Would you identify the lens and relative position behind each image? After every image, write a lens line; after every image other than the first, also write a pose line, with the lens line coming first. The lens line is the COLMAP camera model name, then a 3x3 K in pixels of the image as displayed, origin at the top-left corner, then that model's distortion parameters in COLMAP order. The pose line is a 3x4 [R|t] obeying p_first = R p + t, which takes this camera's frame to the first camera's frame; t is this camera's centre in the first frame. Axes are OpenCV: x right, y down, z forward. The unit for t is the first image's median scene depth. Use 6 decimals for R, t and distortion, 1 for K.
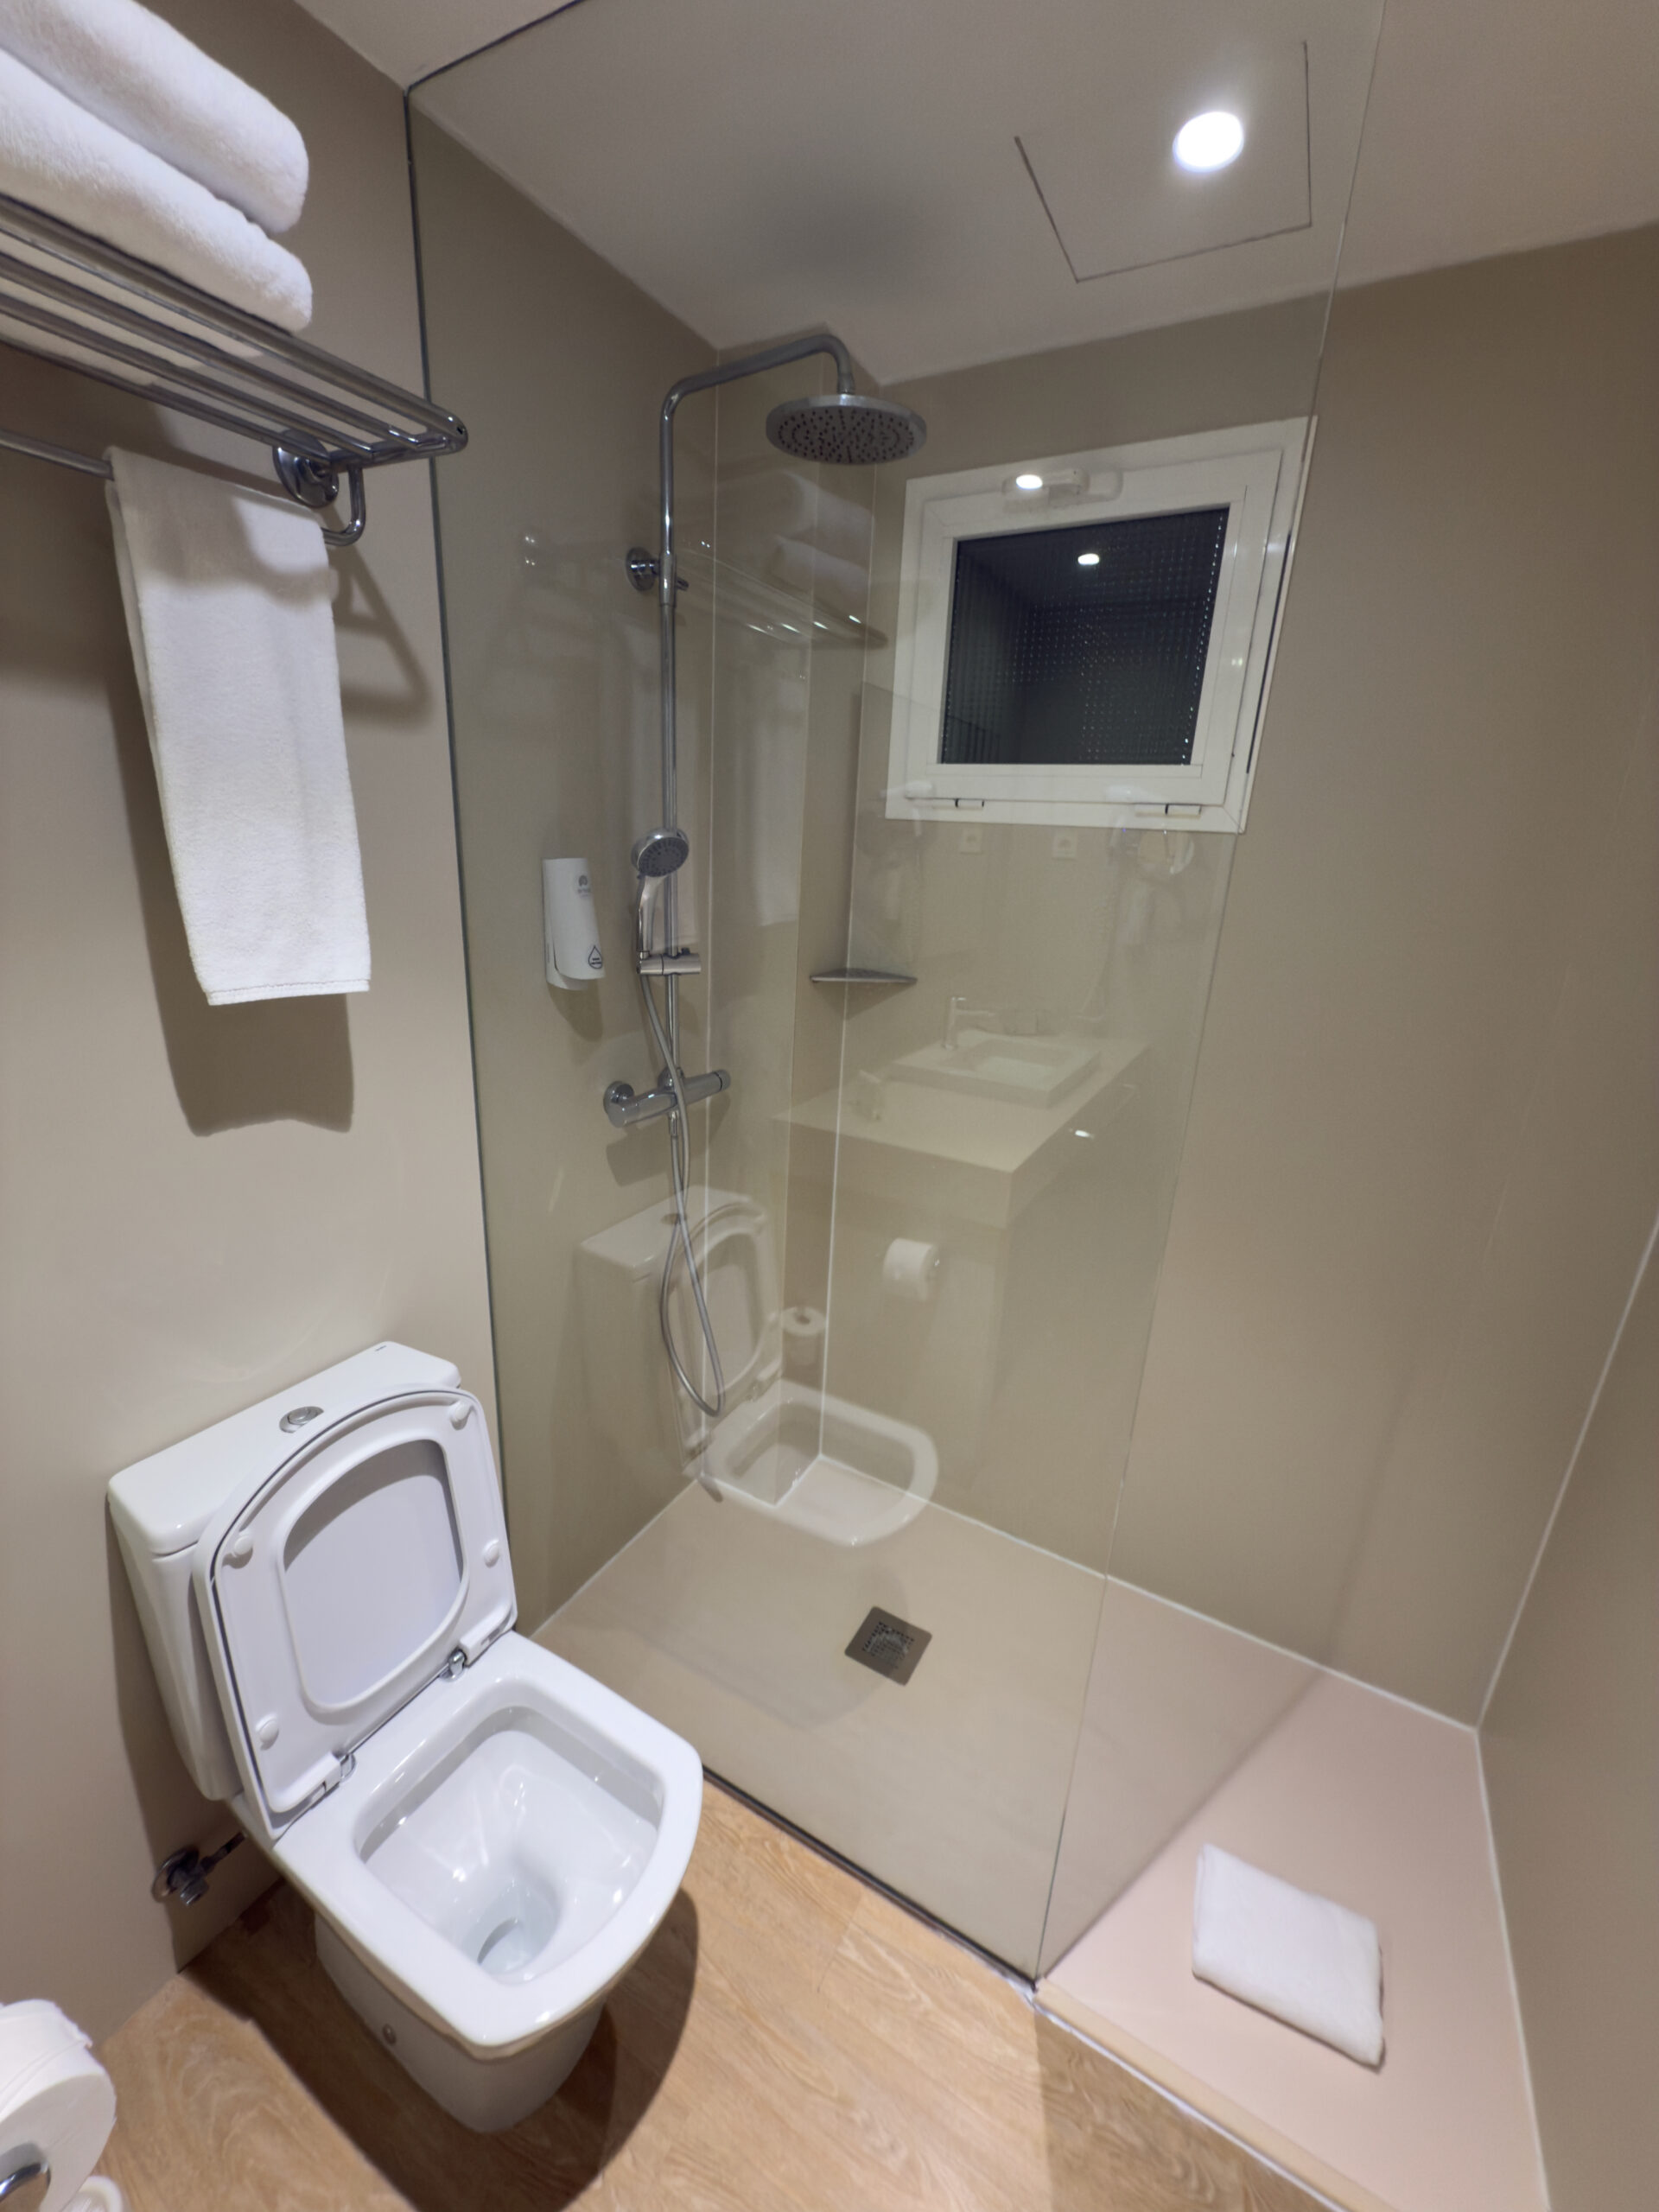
lens RADIAL K [[882.3, 0, 826.7], [0, 882.3, 1104.4], [0, 0, 1]] dist [-0.008651, -0.000002]
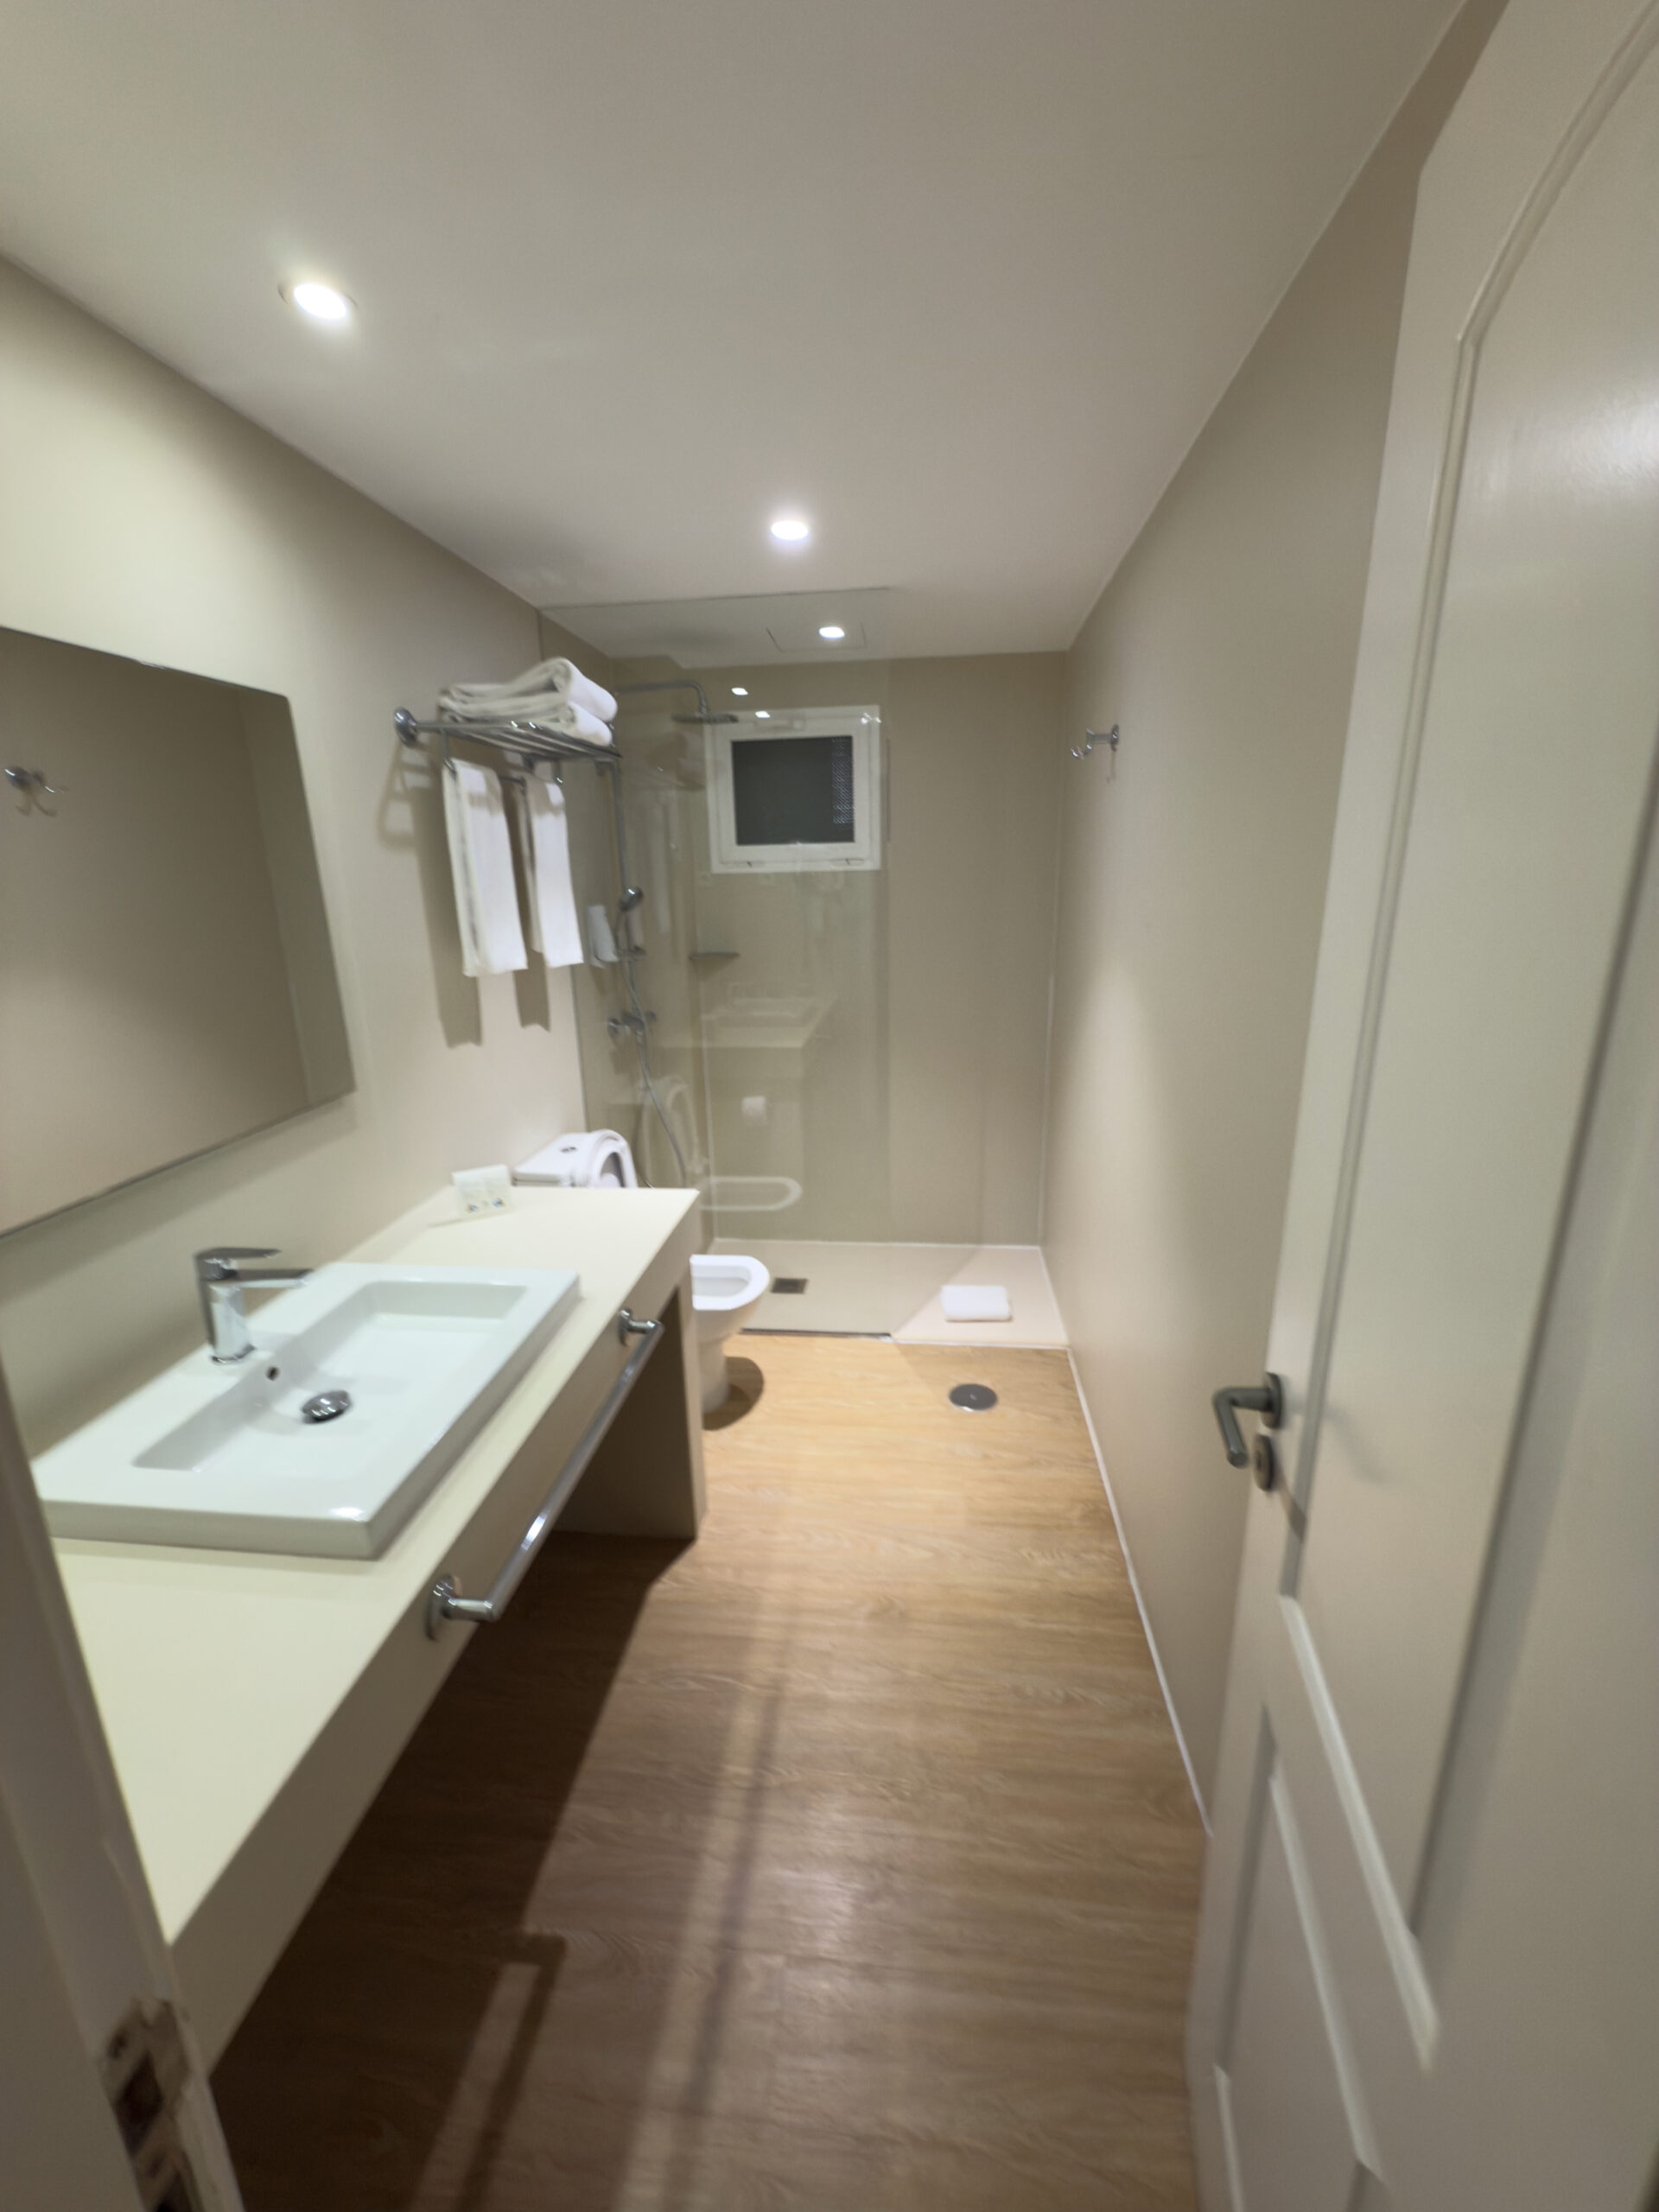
lens RADIAL K [[882.3, 0, 827.5], [0, 882.3, 1104.3], [0, 0, 1]] dist [-0.008651, -0.000002]
pose [[0.919268, -0.165611, 0.357100, -0.513270], [0.177948, 0.984038, -0.001719, 0.243906], [-0.351115, 0.065126, 0.934065, -0.947600]]
